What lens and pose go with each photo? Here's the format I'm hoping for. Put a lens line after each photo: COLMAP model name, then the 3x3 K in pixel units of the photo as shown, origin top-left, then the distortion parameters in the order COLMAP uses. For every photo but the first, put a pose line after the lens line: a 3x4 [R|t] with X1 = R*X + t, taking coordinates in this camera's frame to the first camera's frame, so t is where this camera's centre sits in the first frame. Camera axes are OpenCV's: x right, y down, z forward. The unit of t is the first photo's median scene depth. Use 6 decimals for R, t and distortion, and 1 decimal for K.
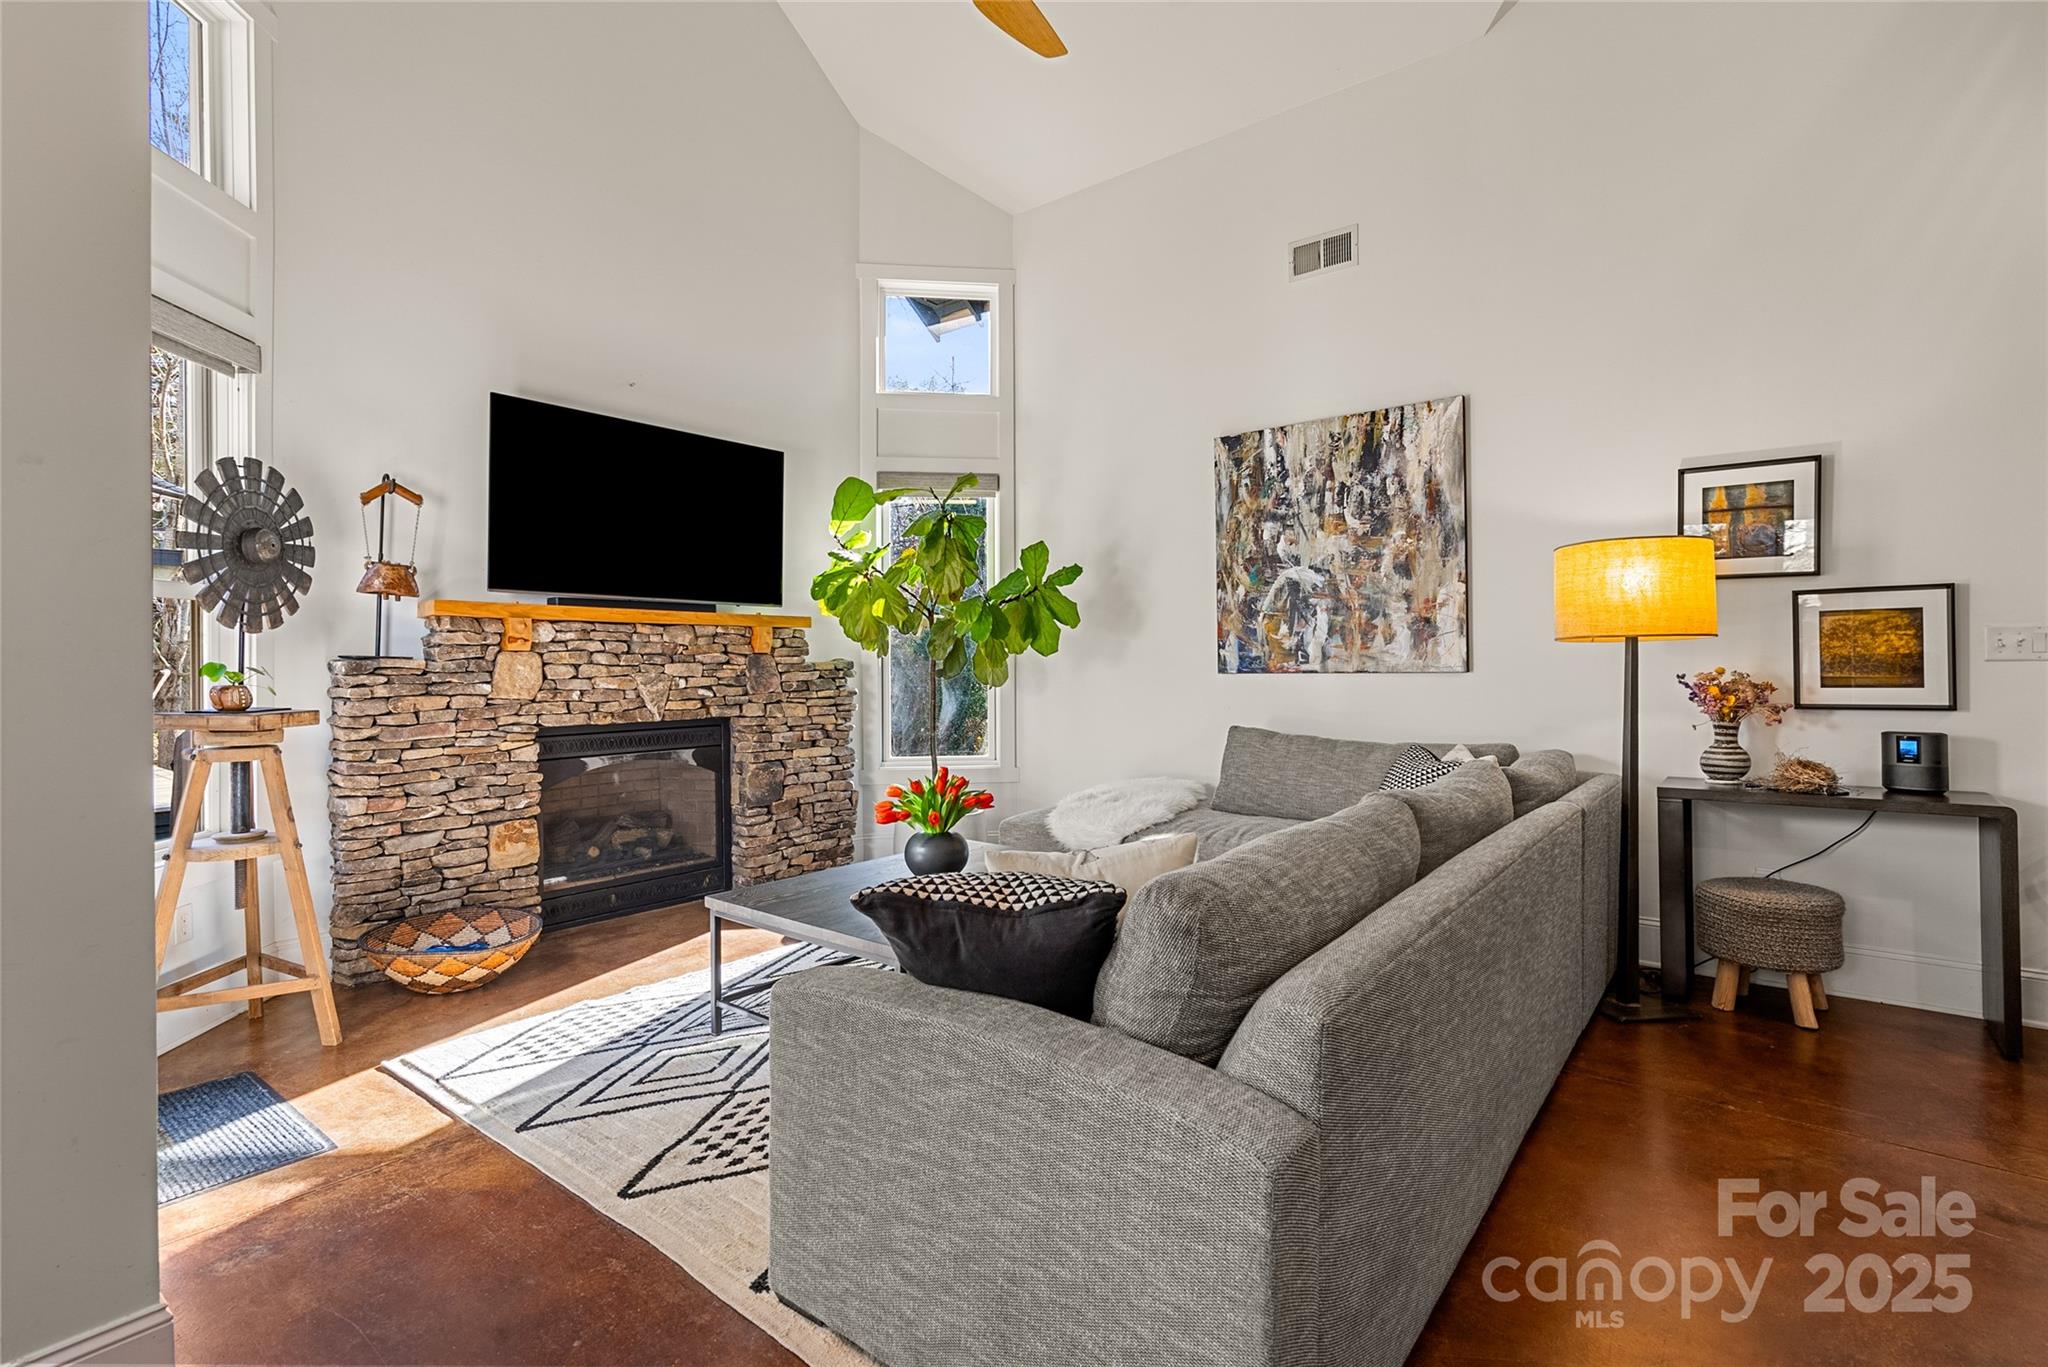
lens RADIAL K [[948.8, 0, 1044.5], [0, 948.8, 656.1], [0, 0, 1]] dist [-0.000579, 0.000399]
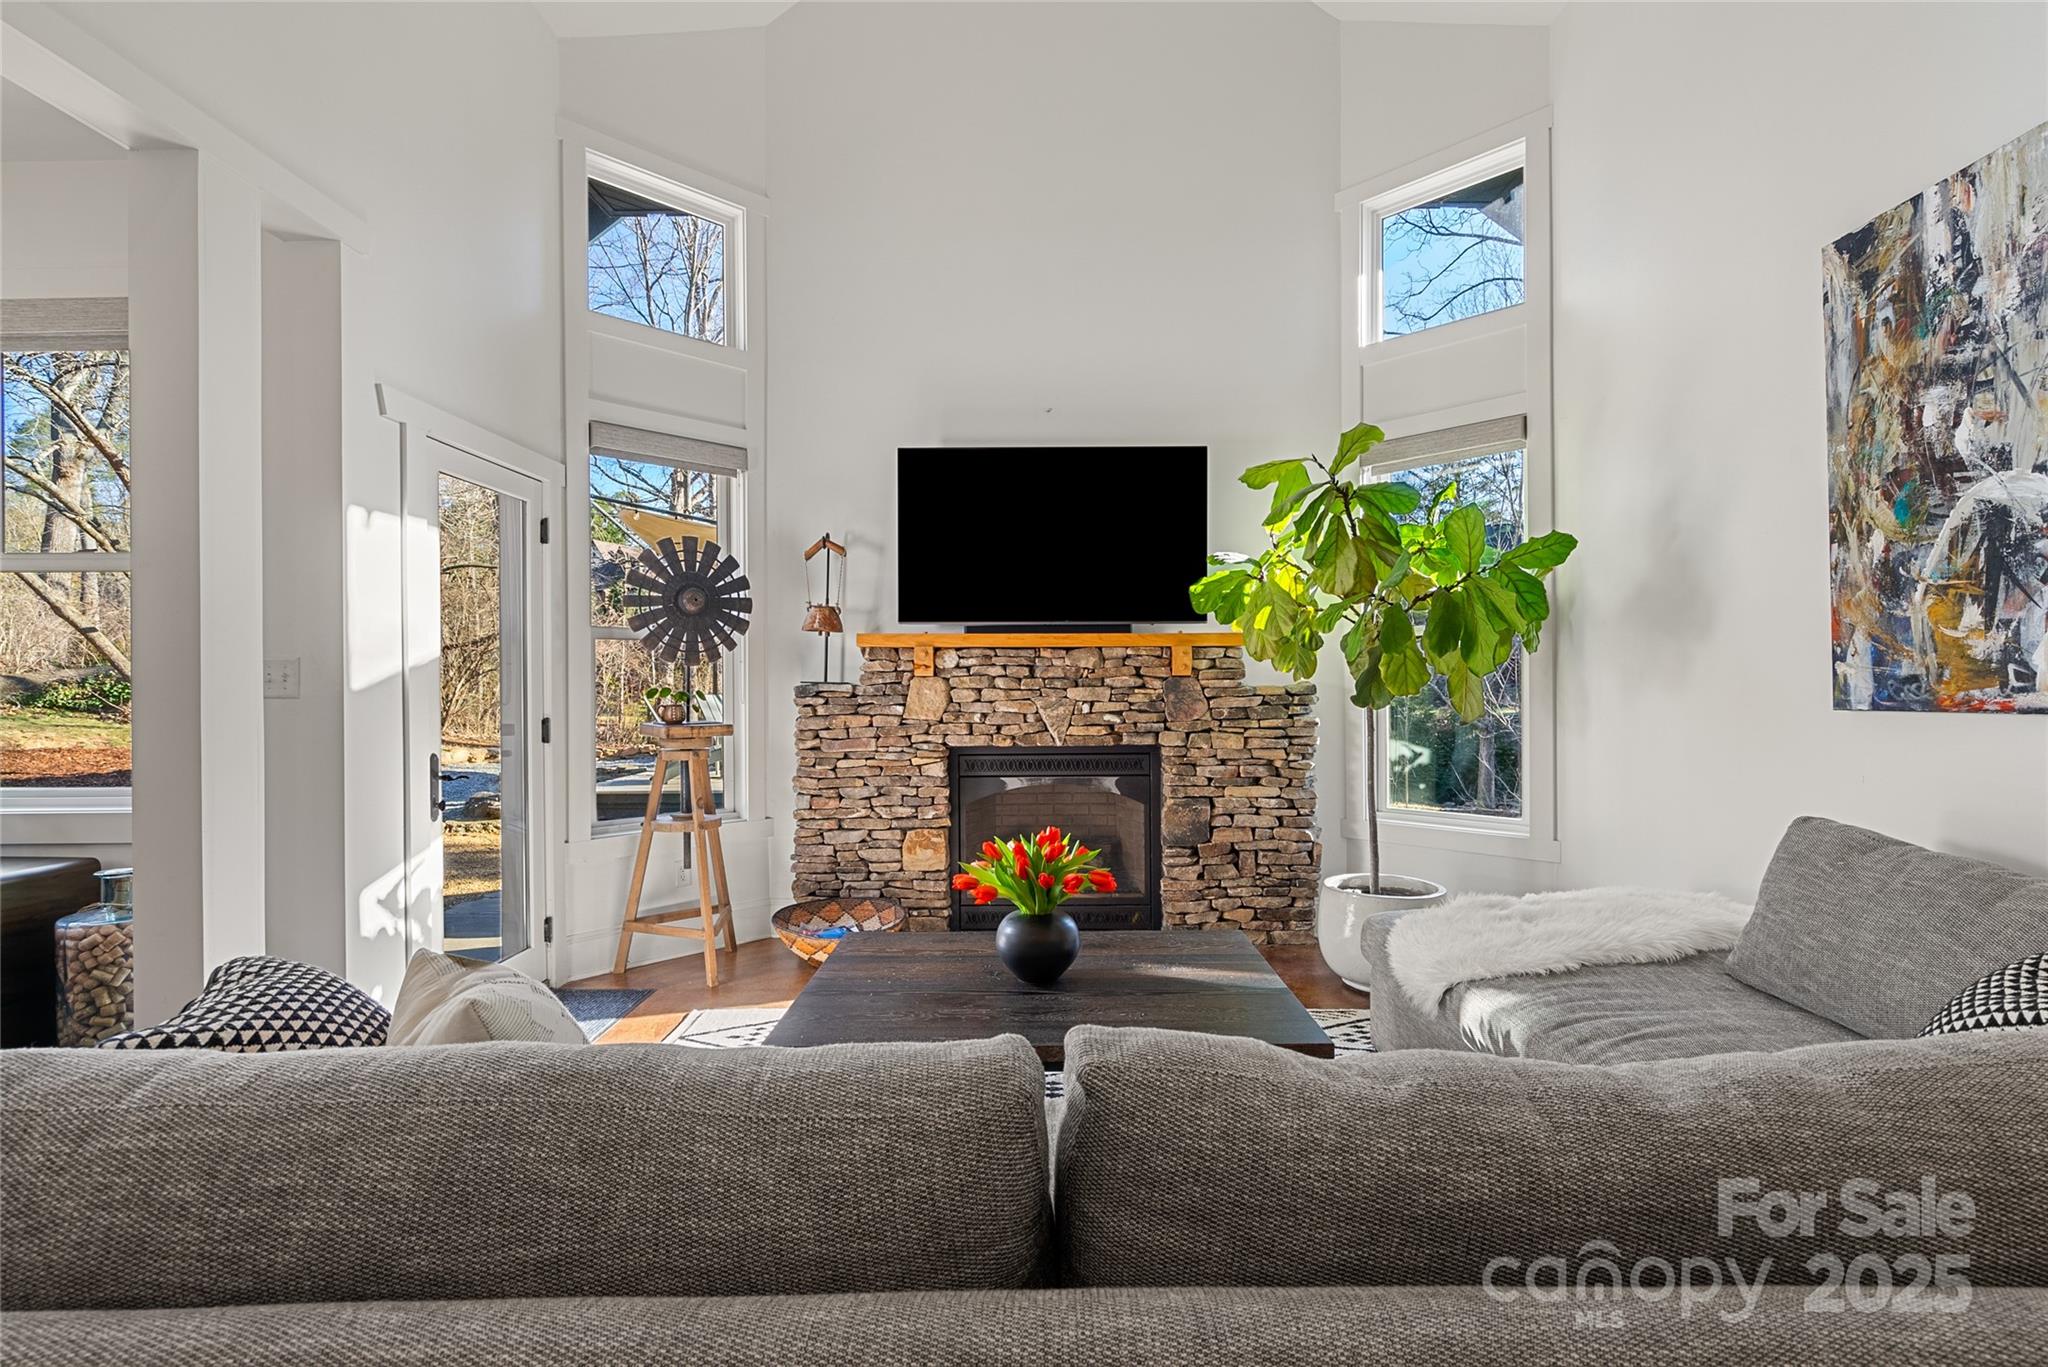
lens RADIAL K [[926.4, 0, 1024.0], [0, 926.4, 683.5], [0, 0, 1]] dist [-0.001048, 0.000498]
pose [[0.612806, -0.000506, -0.790233, 0.325340], [0.007530, 0.999958, 0.005199, -0.001776], [0.790197, -0.009136, 0.612784, 0.373439]]
